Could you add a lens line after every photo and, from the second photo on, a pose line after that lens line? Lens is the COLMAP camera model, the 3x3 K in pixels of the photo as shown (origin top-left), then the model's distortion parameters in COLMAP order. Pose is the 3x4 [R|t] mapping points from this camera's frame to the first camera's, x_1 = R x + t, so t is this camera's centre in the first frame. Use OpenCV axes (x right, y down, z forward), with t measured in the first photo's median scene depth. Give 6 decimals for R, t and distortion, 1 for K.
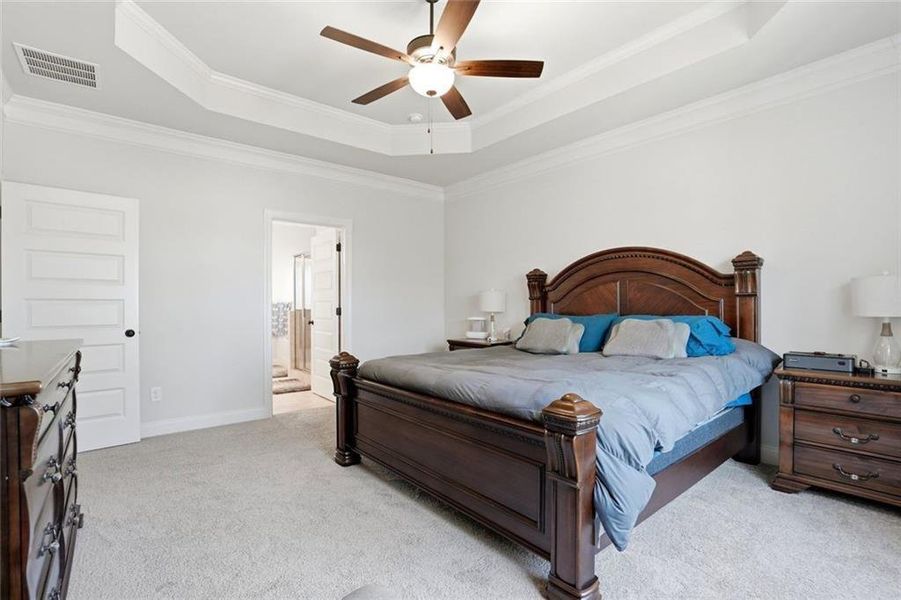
lens RADIAL K [[426.4, 0, 431.0], [0, 426.4, 302.0], [0, 0, 1]] dist [0.000659, 0.000028]
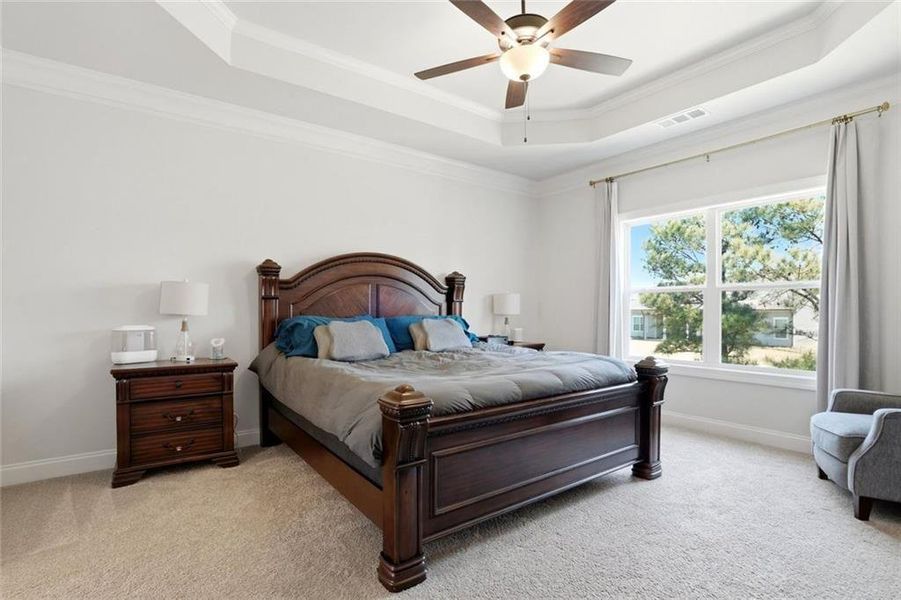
lens RADIAL K [[426.4, 0, 431.0], [0, 426.4, 302.0], [0, 0, 1]] dist [0.000659, 0.000028]
pose [[0.042208, 0.007643, 0.999080, -0.576970], [-0.004527, 0.999962, -0.007458, 0.004590], [-0.999099, -0.004208, 0.042241, 0.703168]]
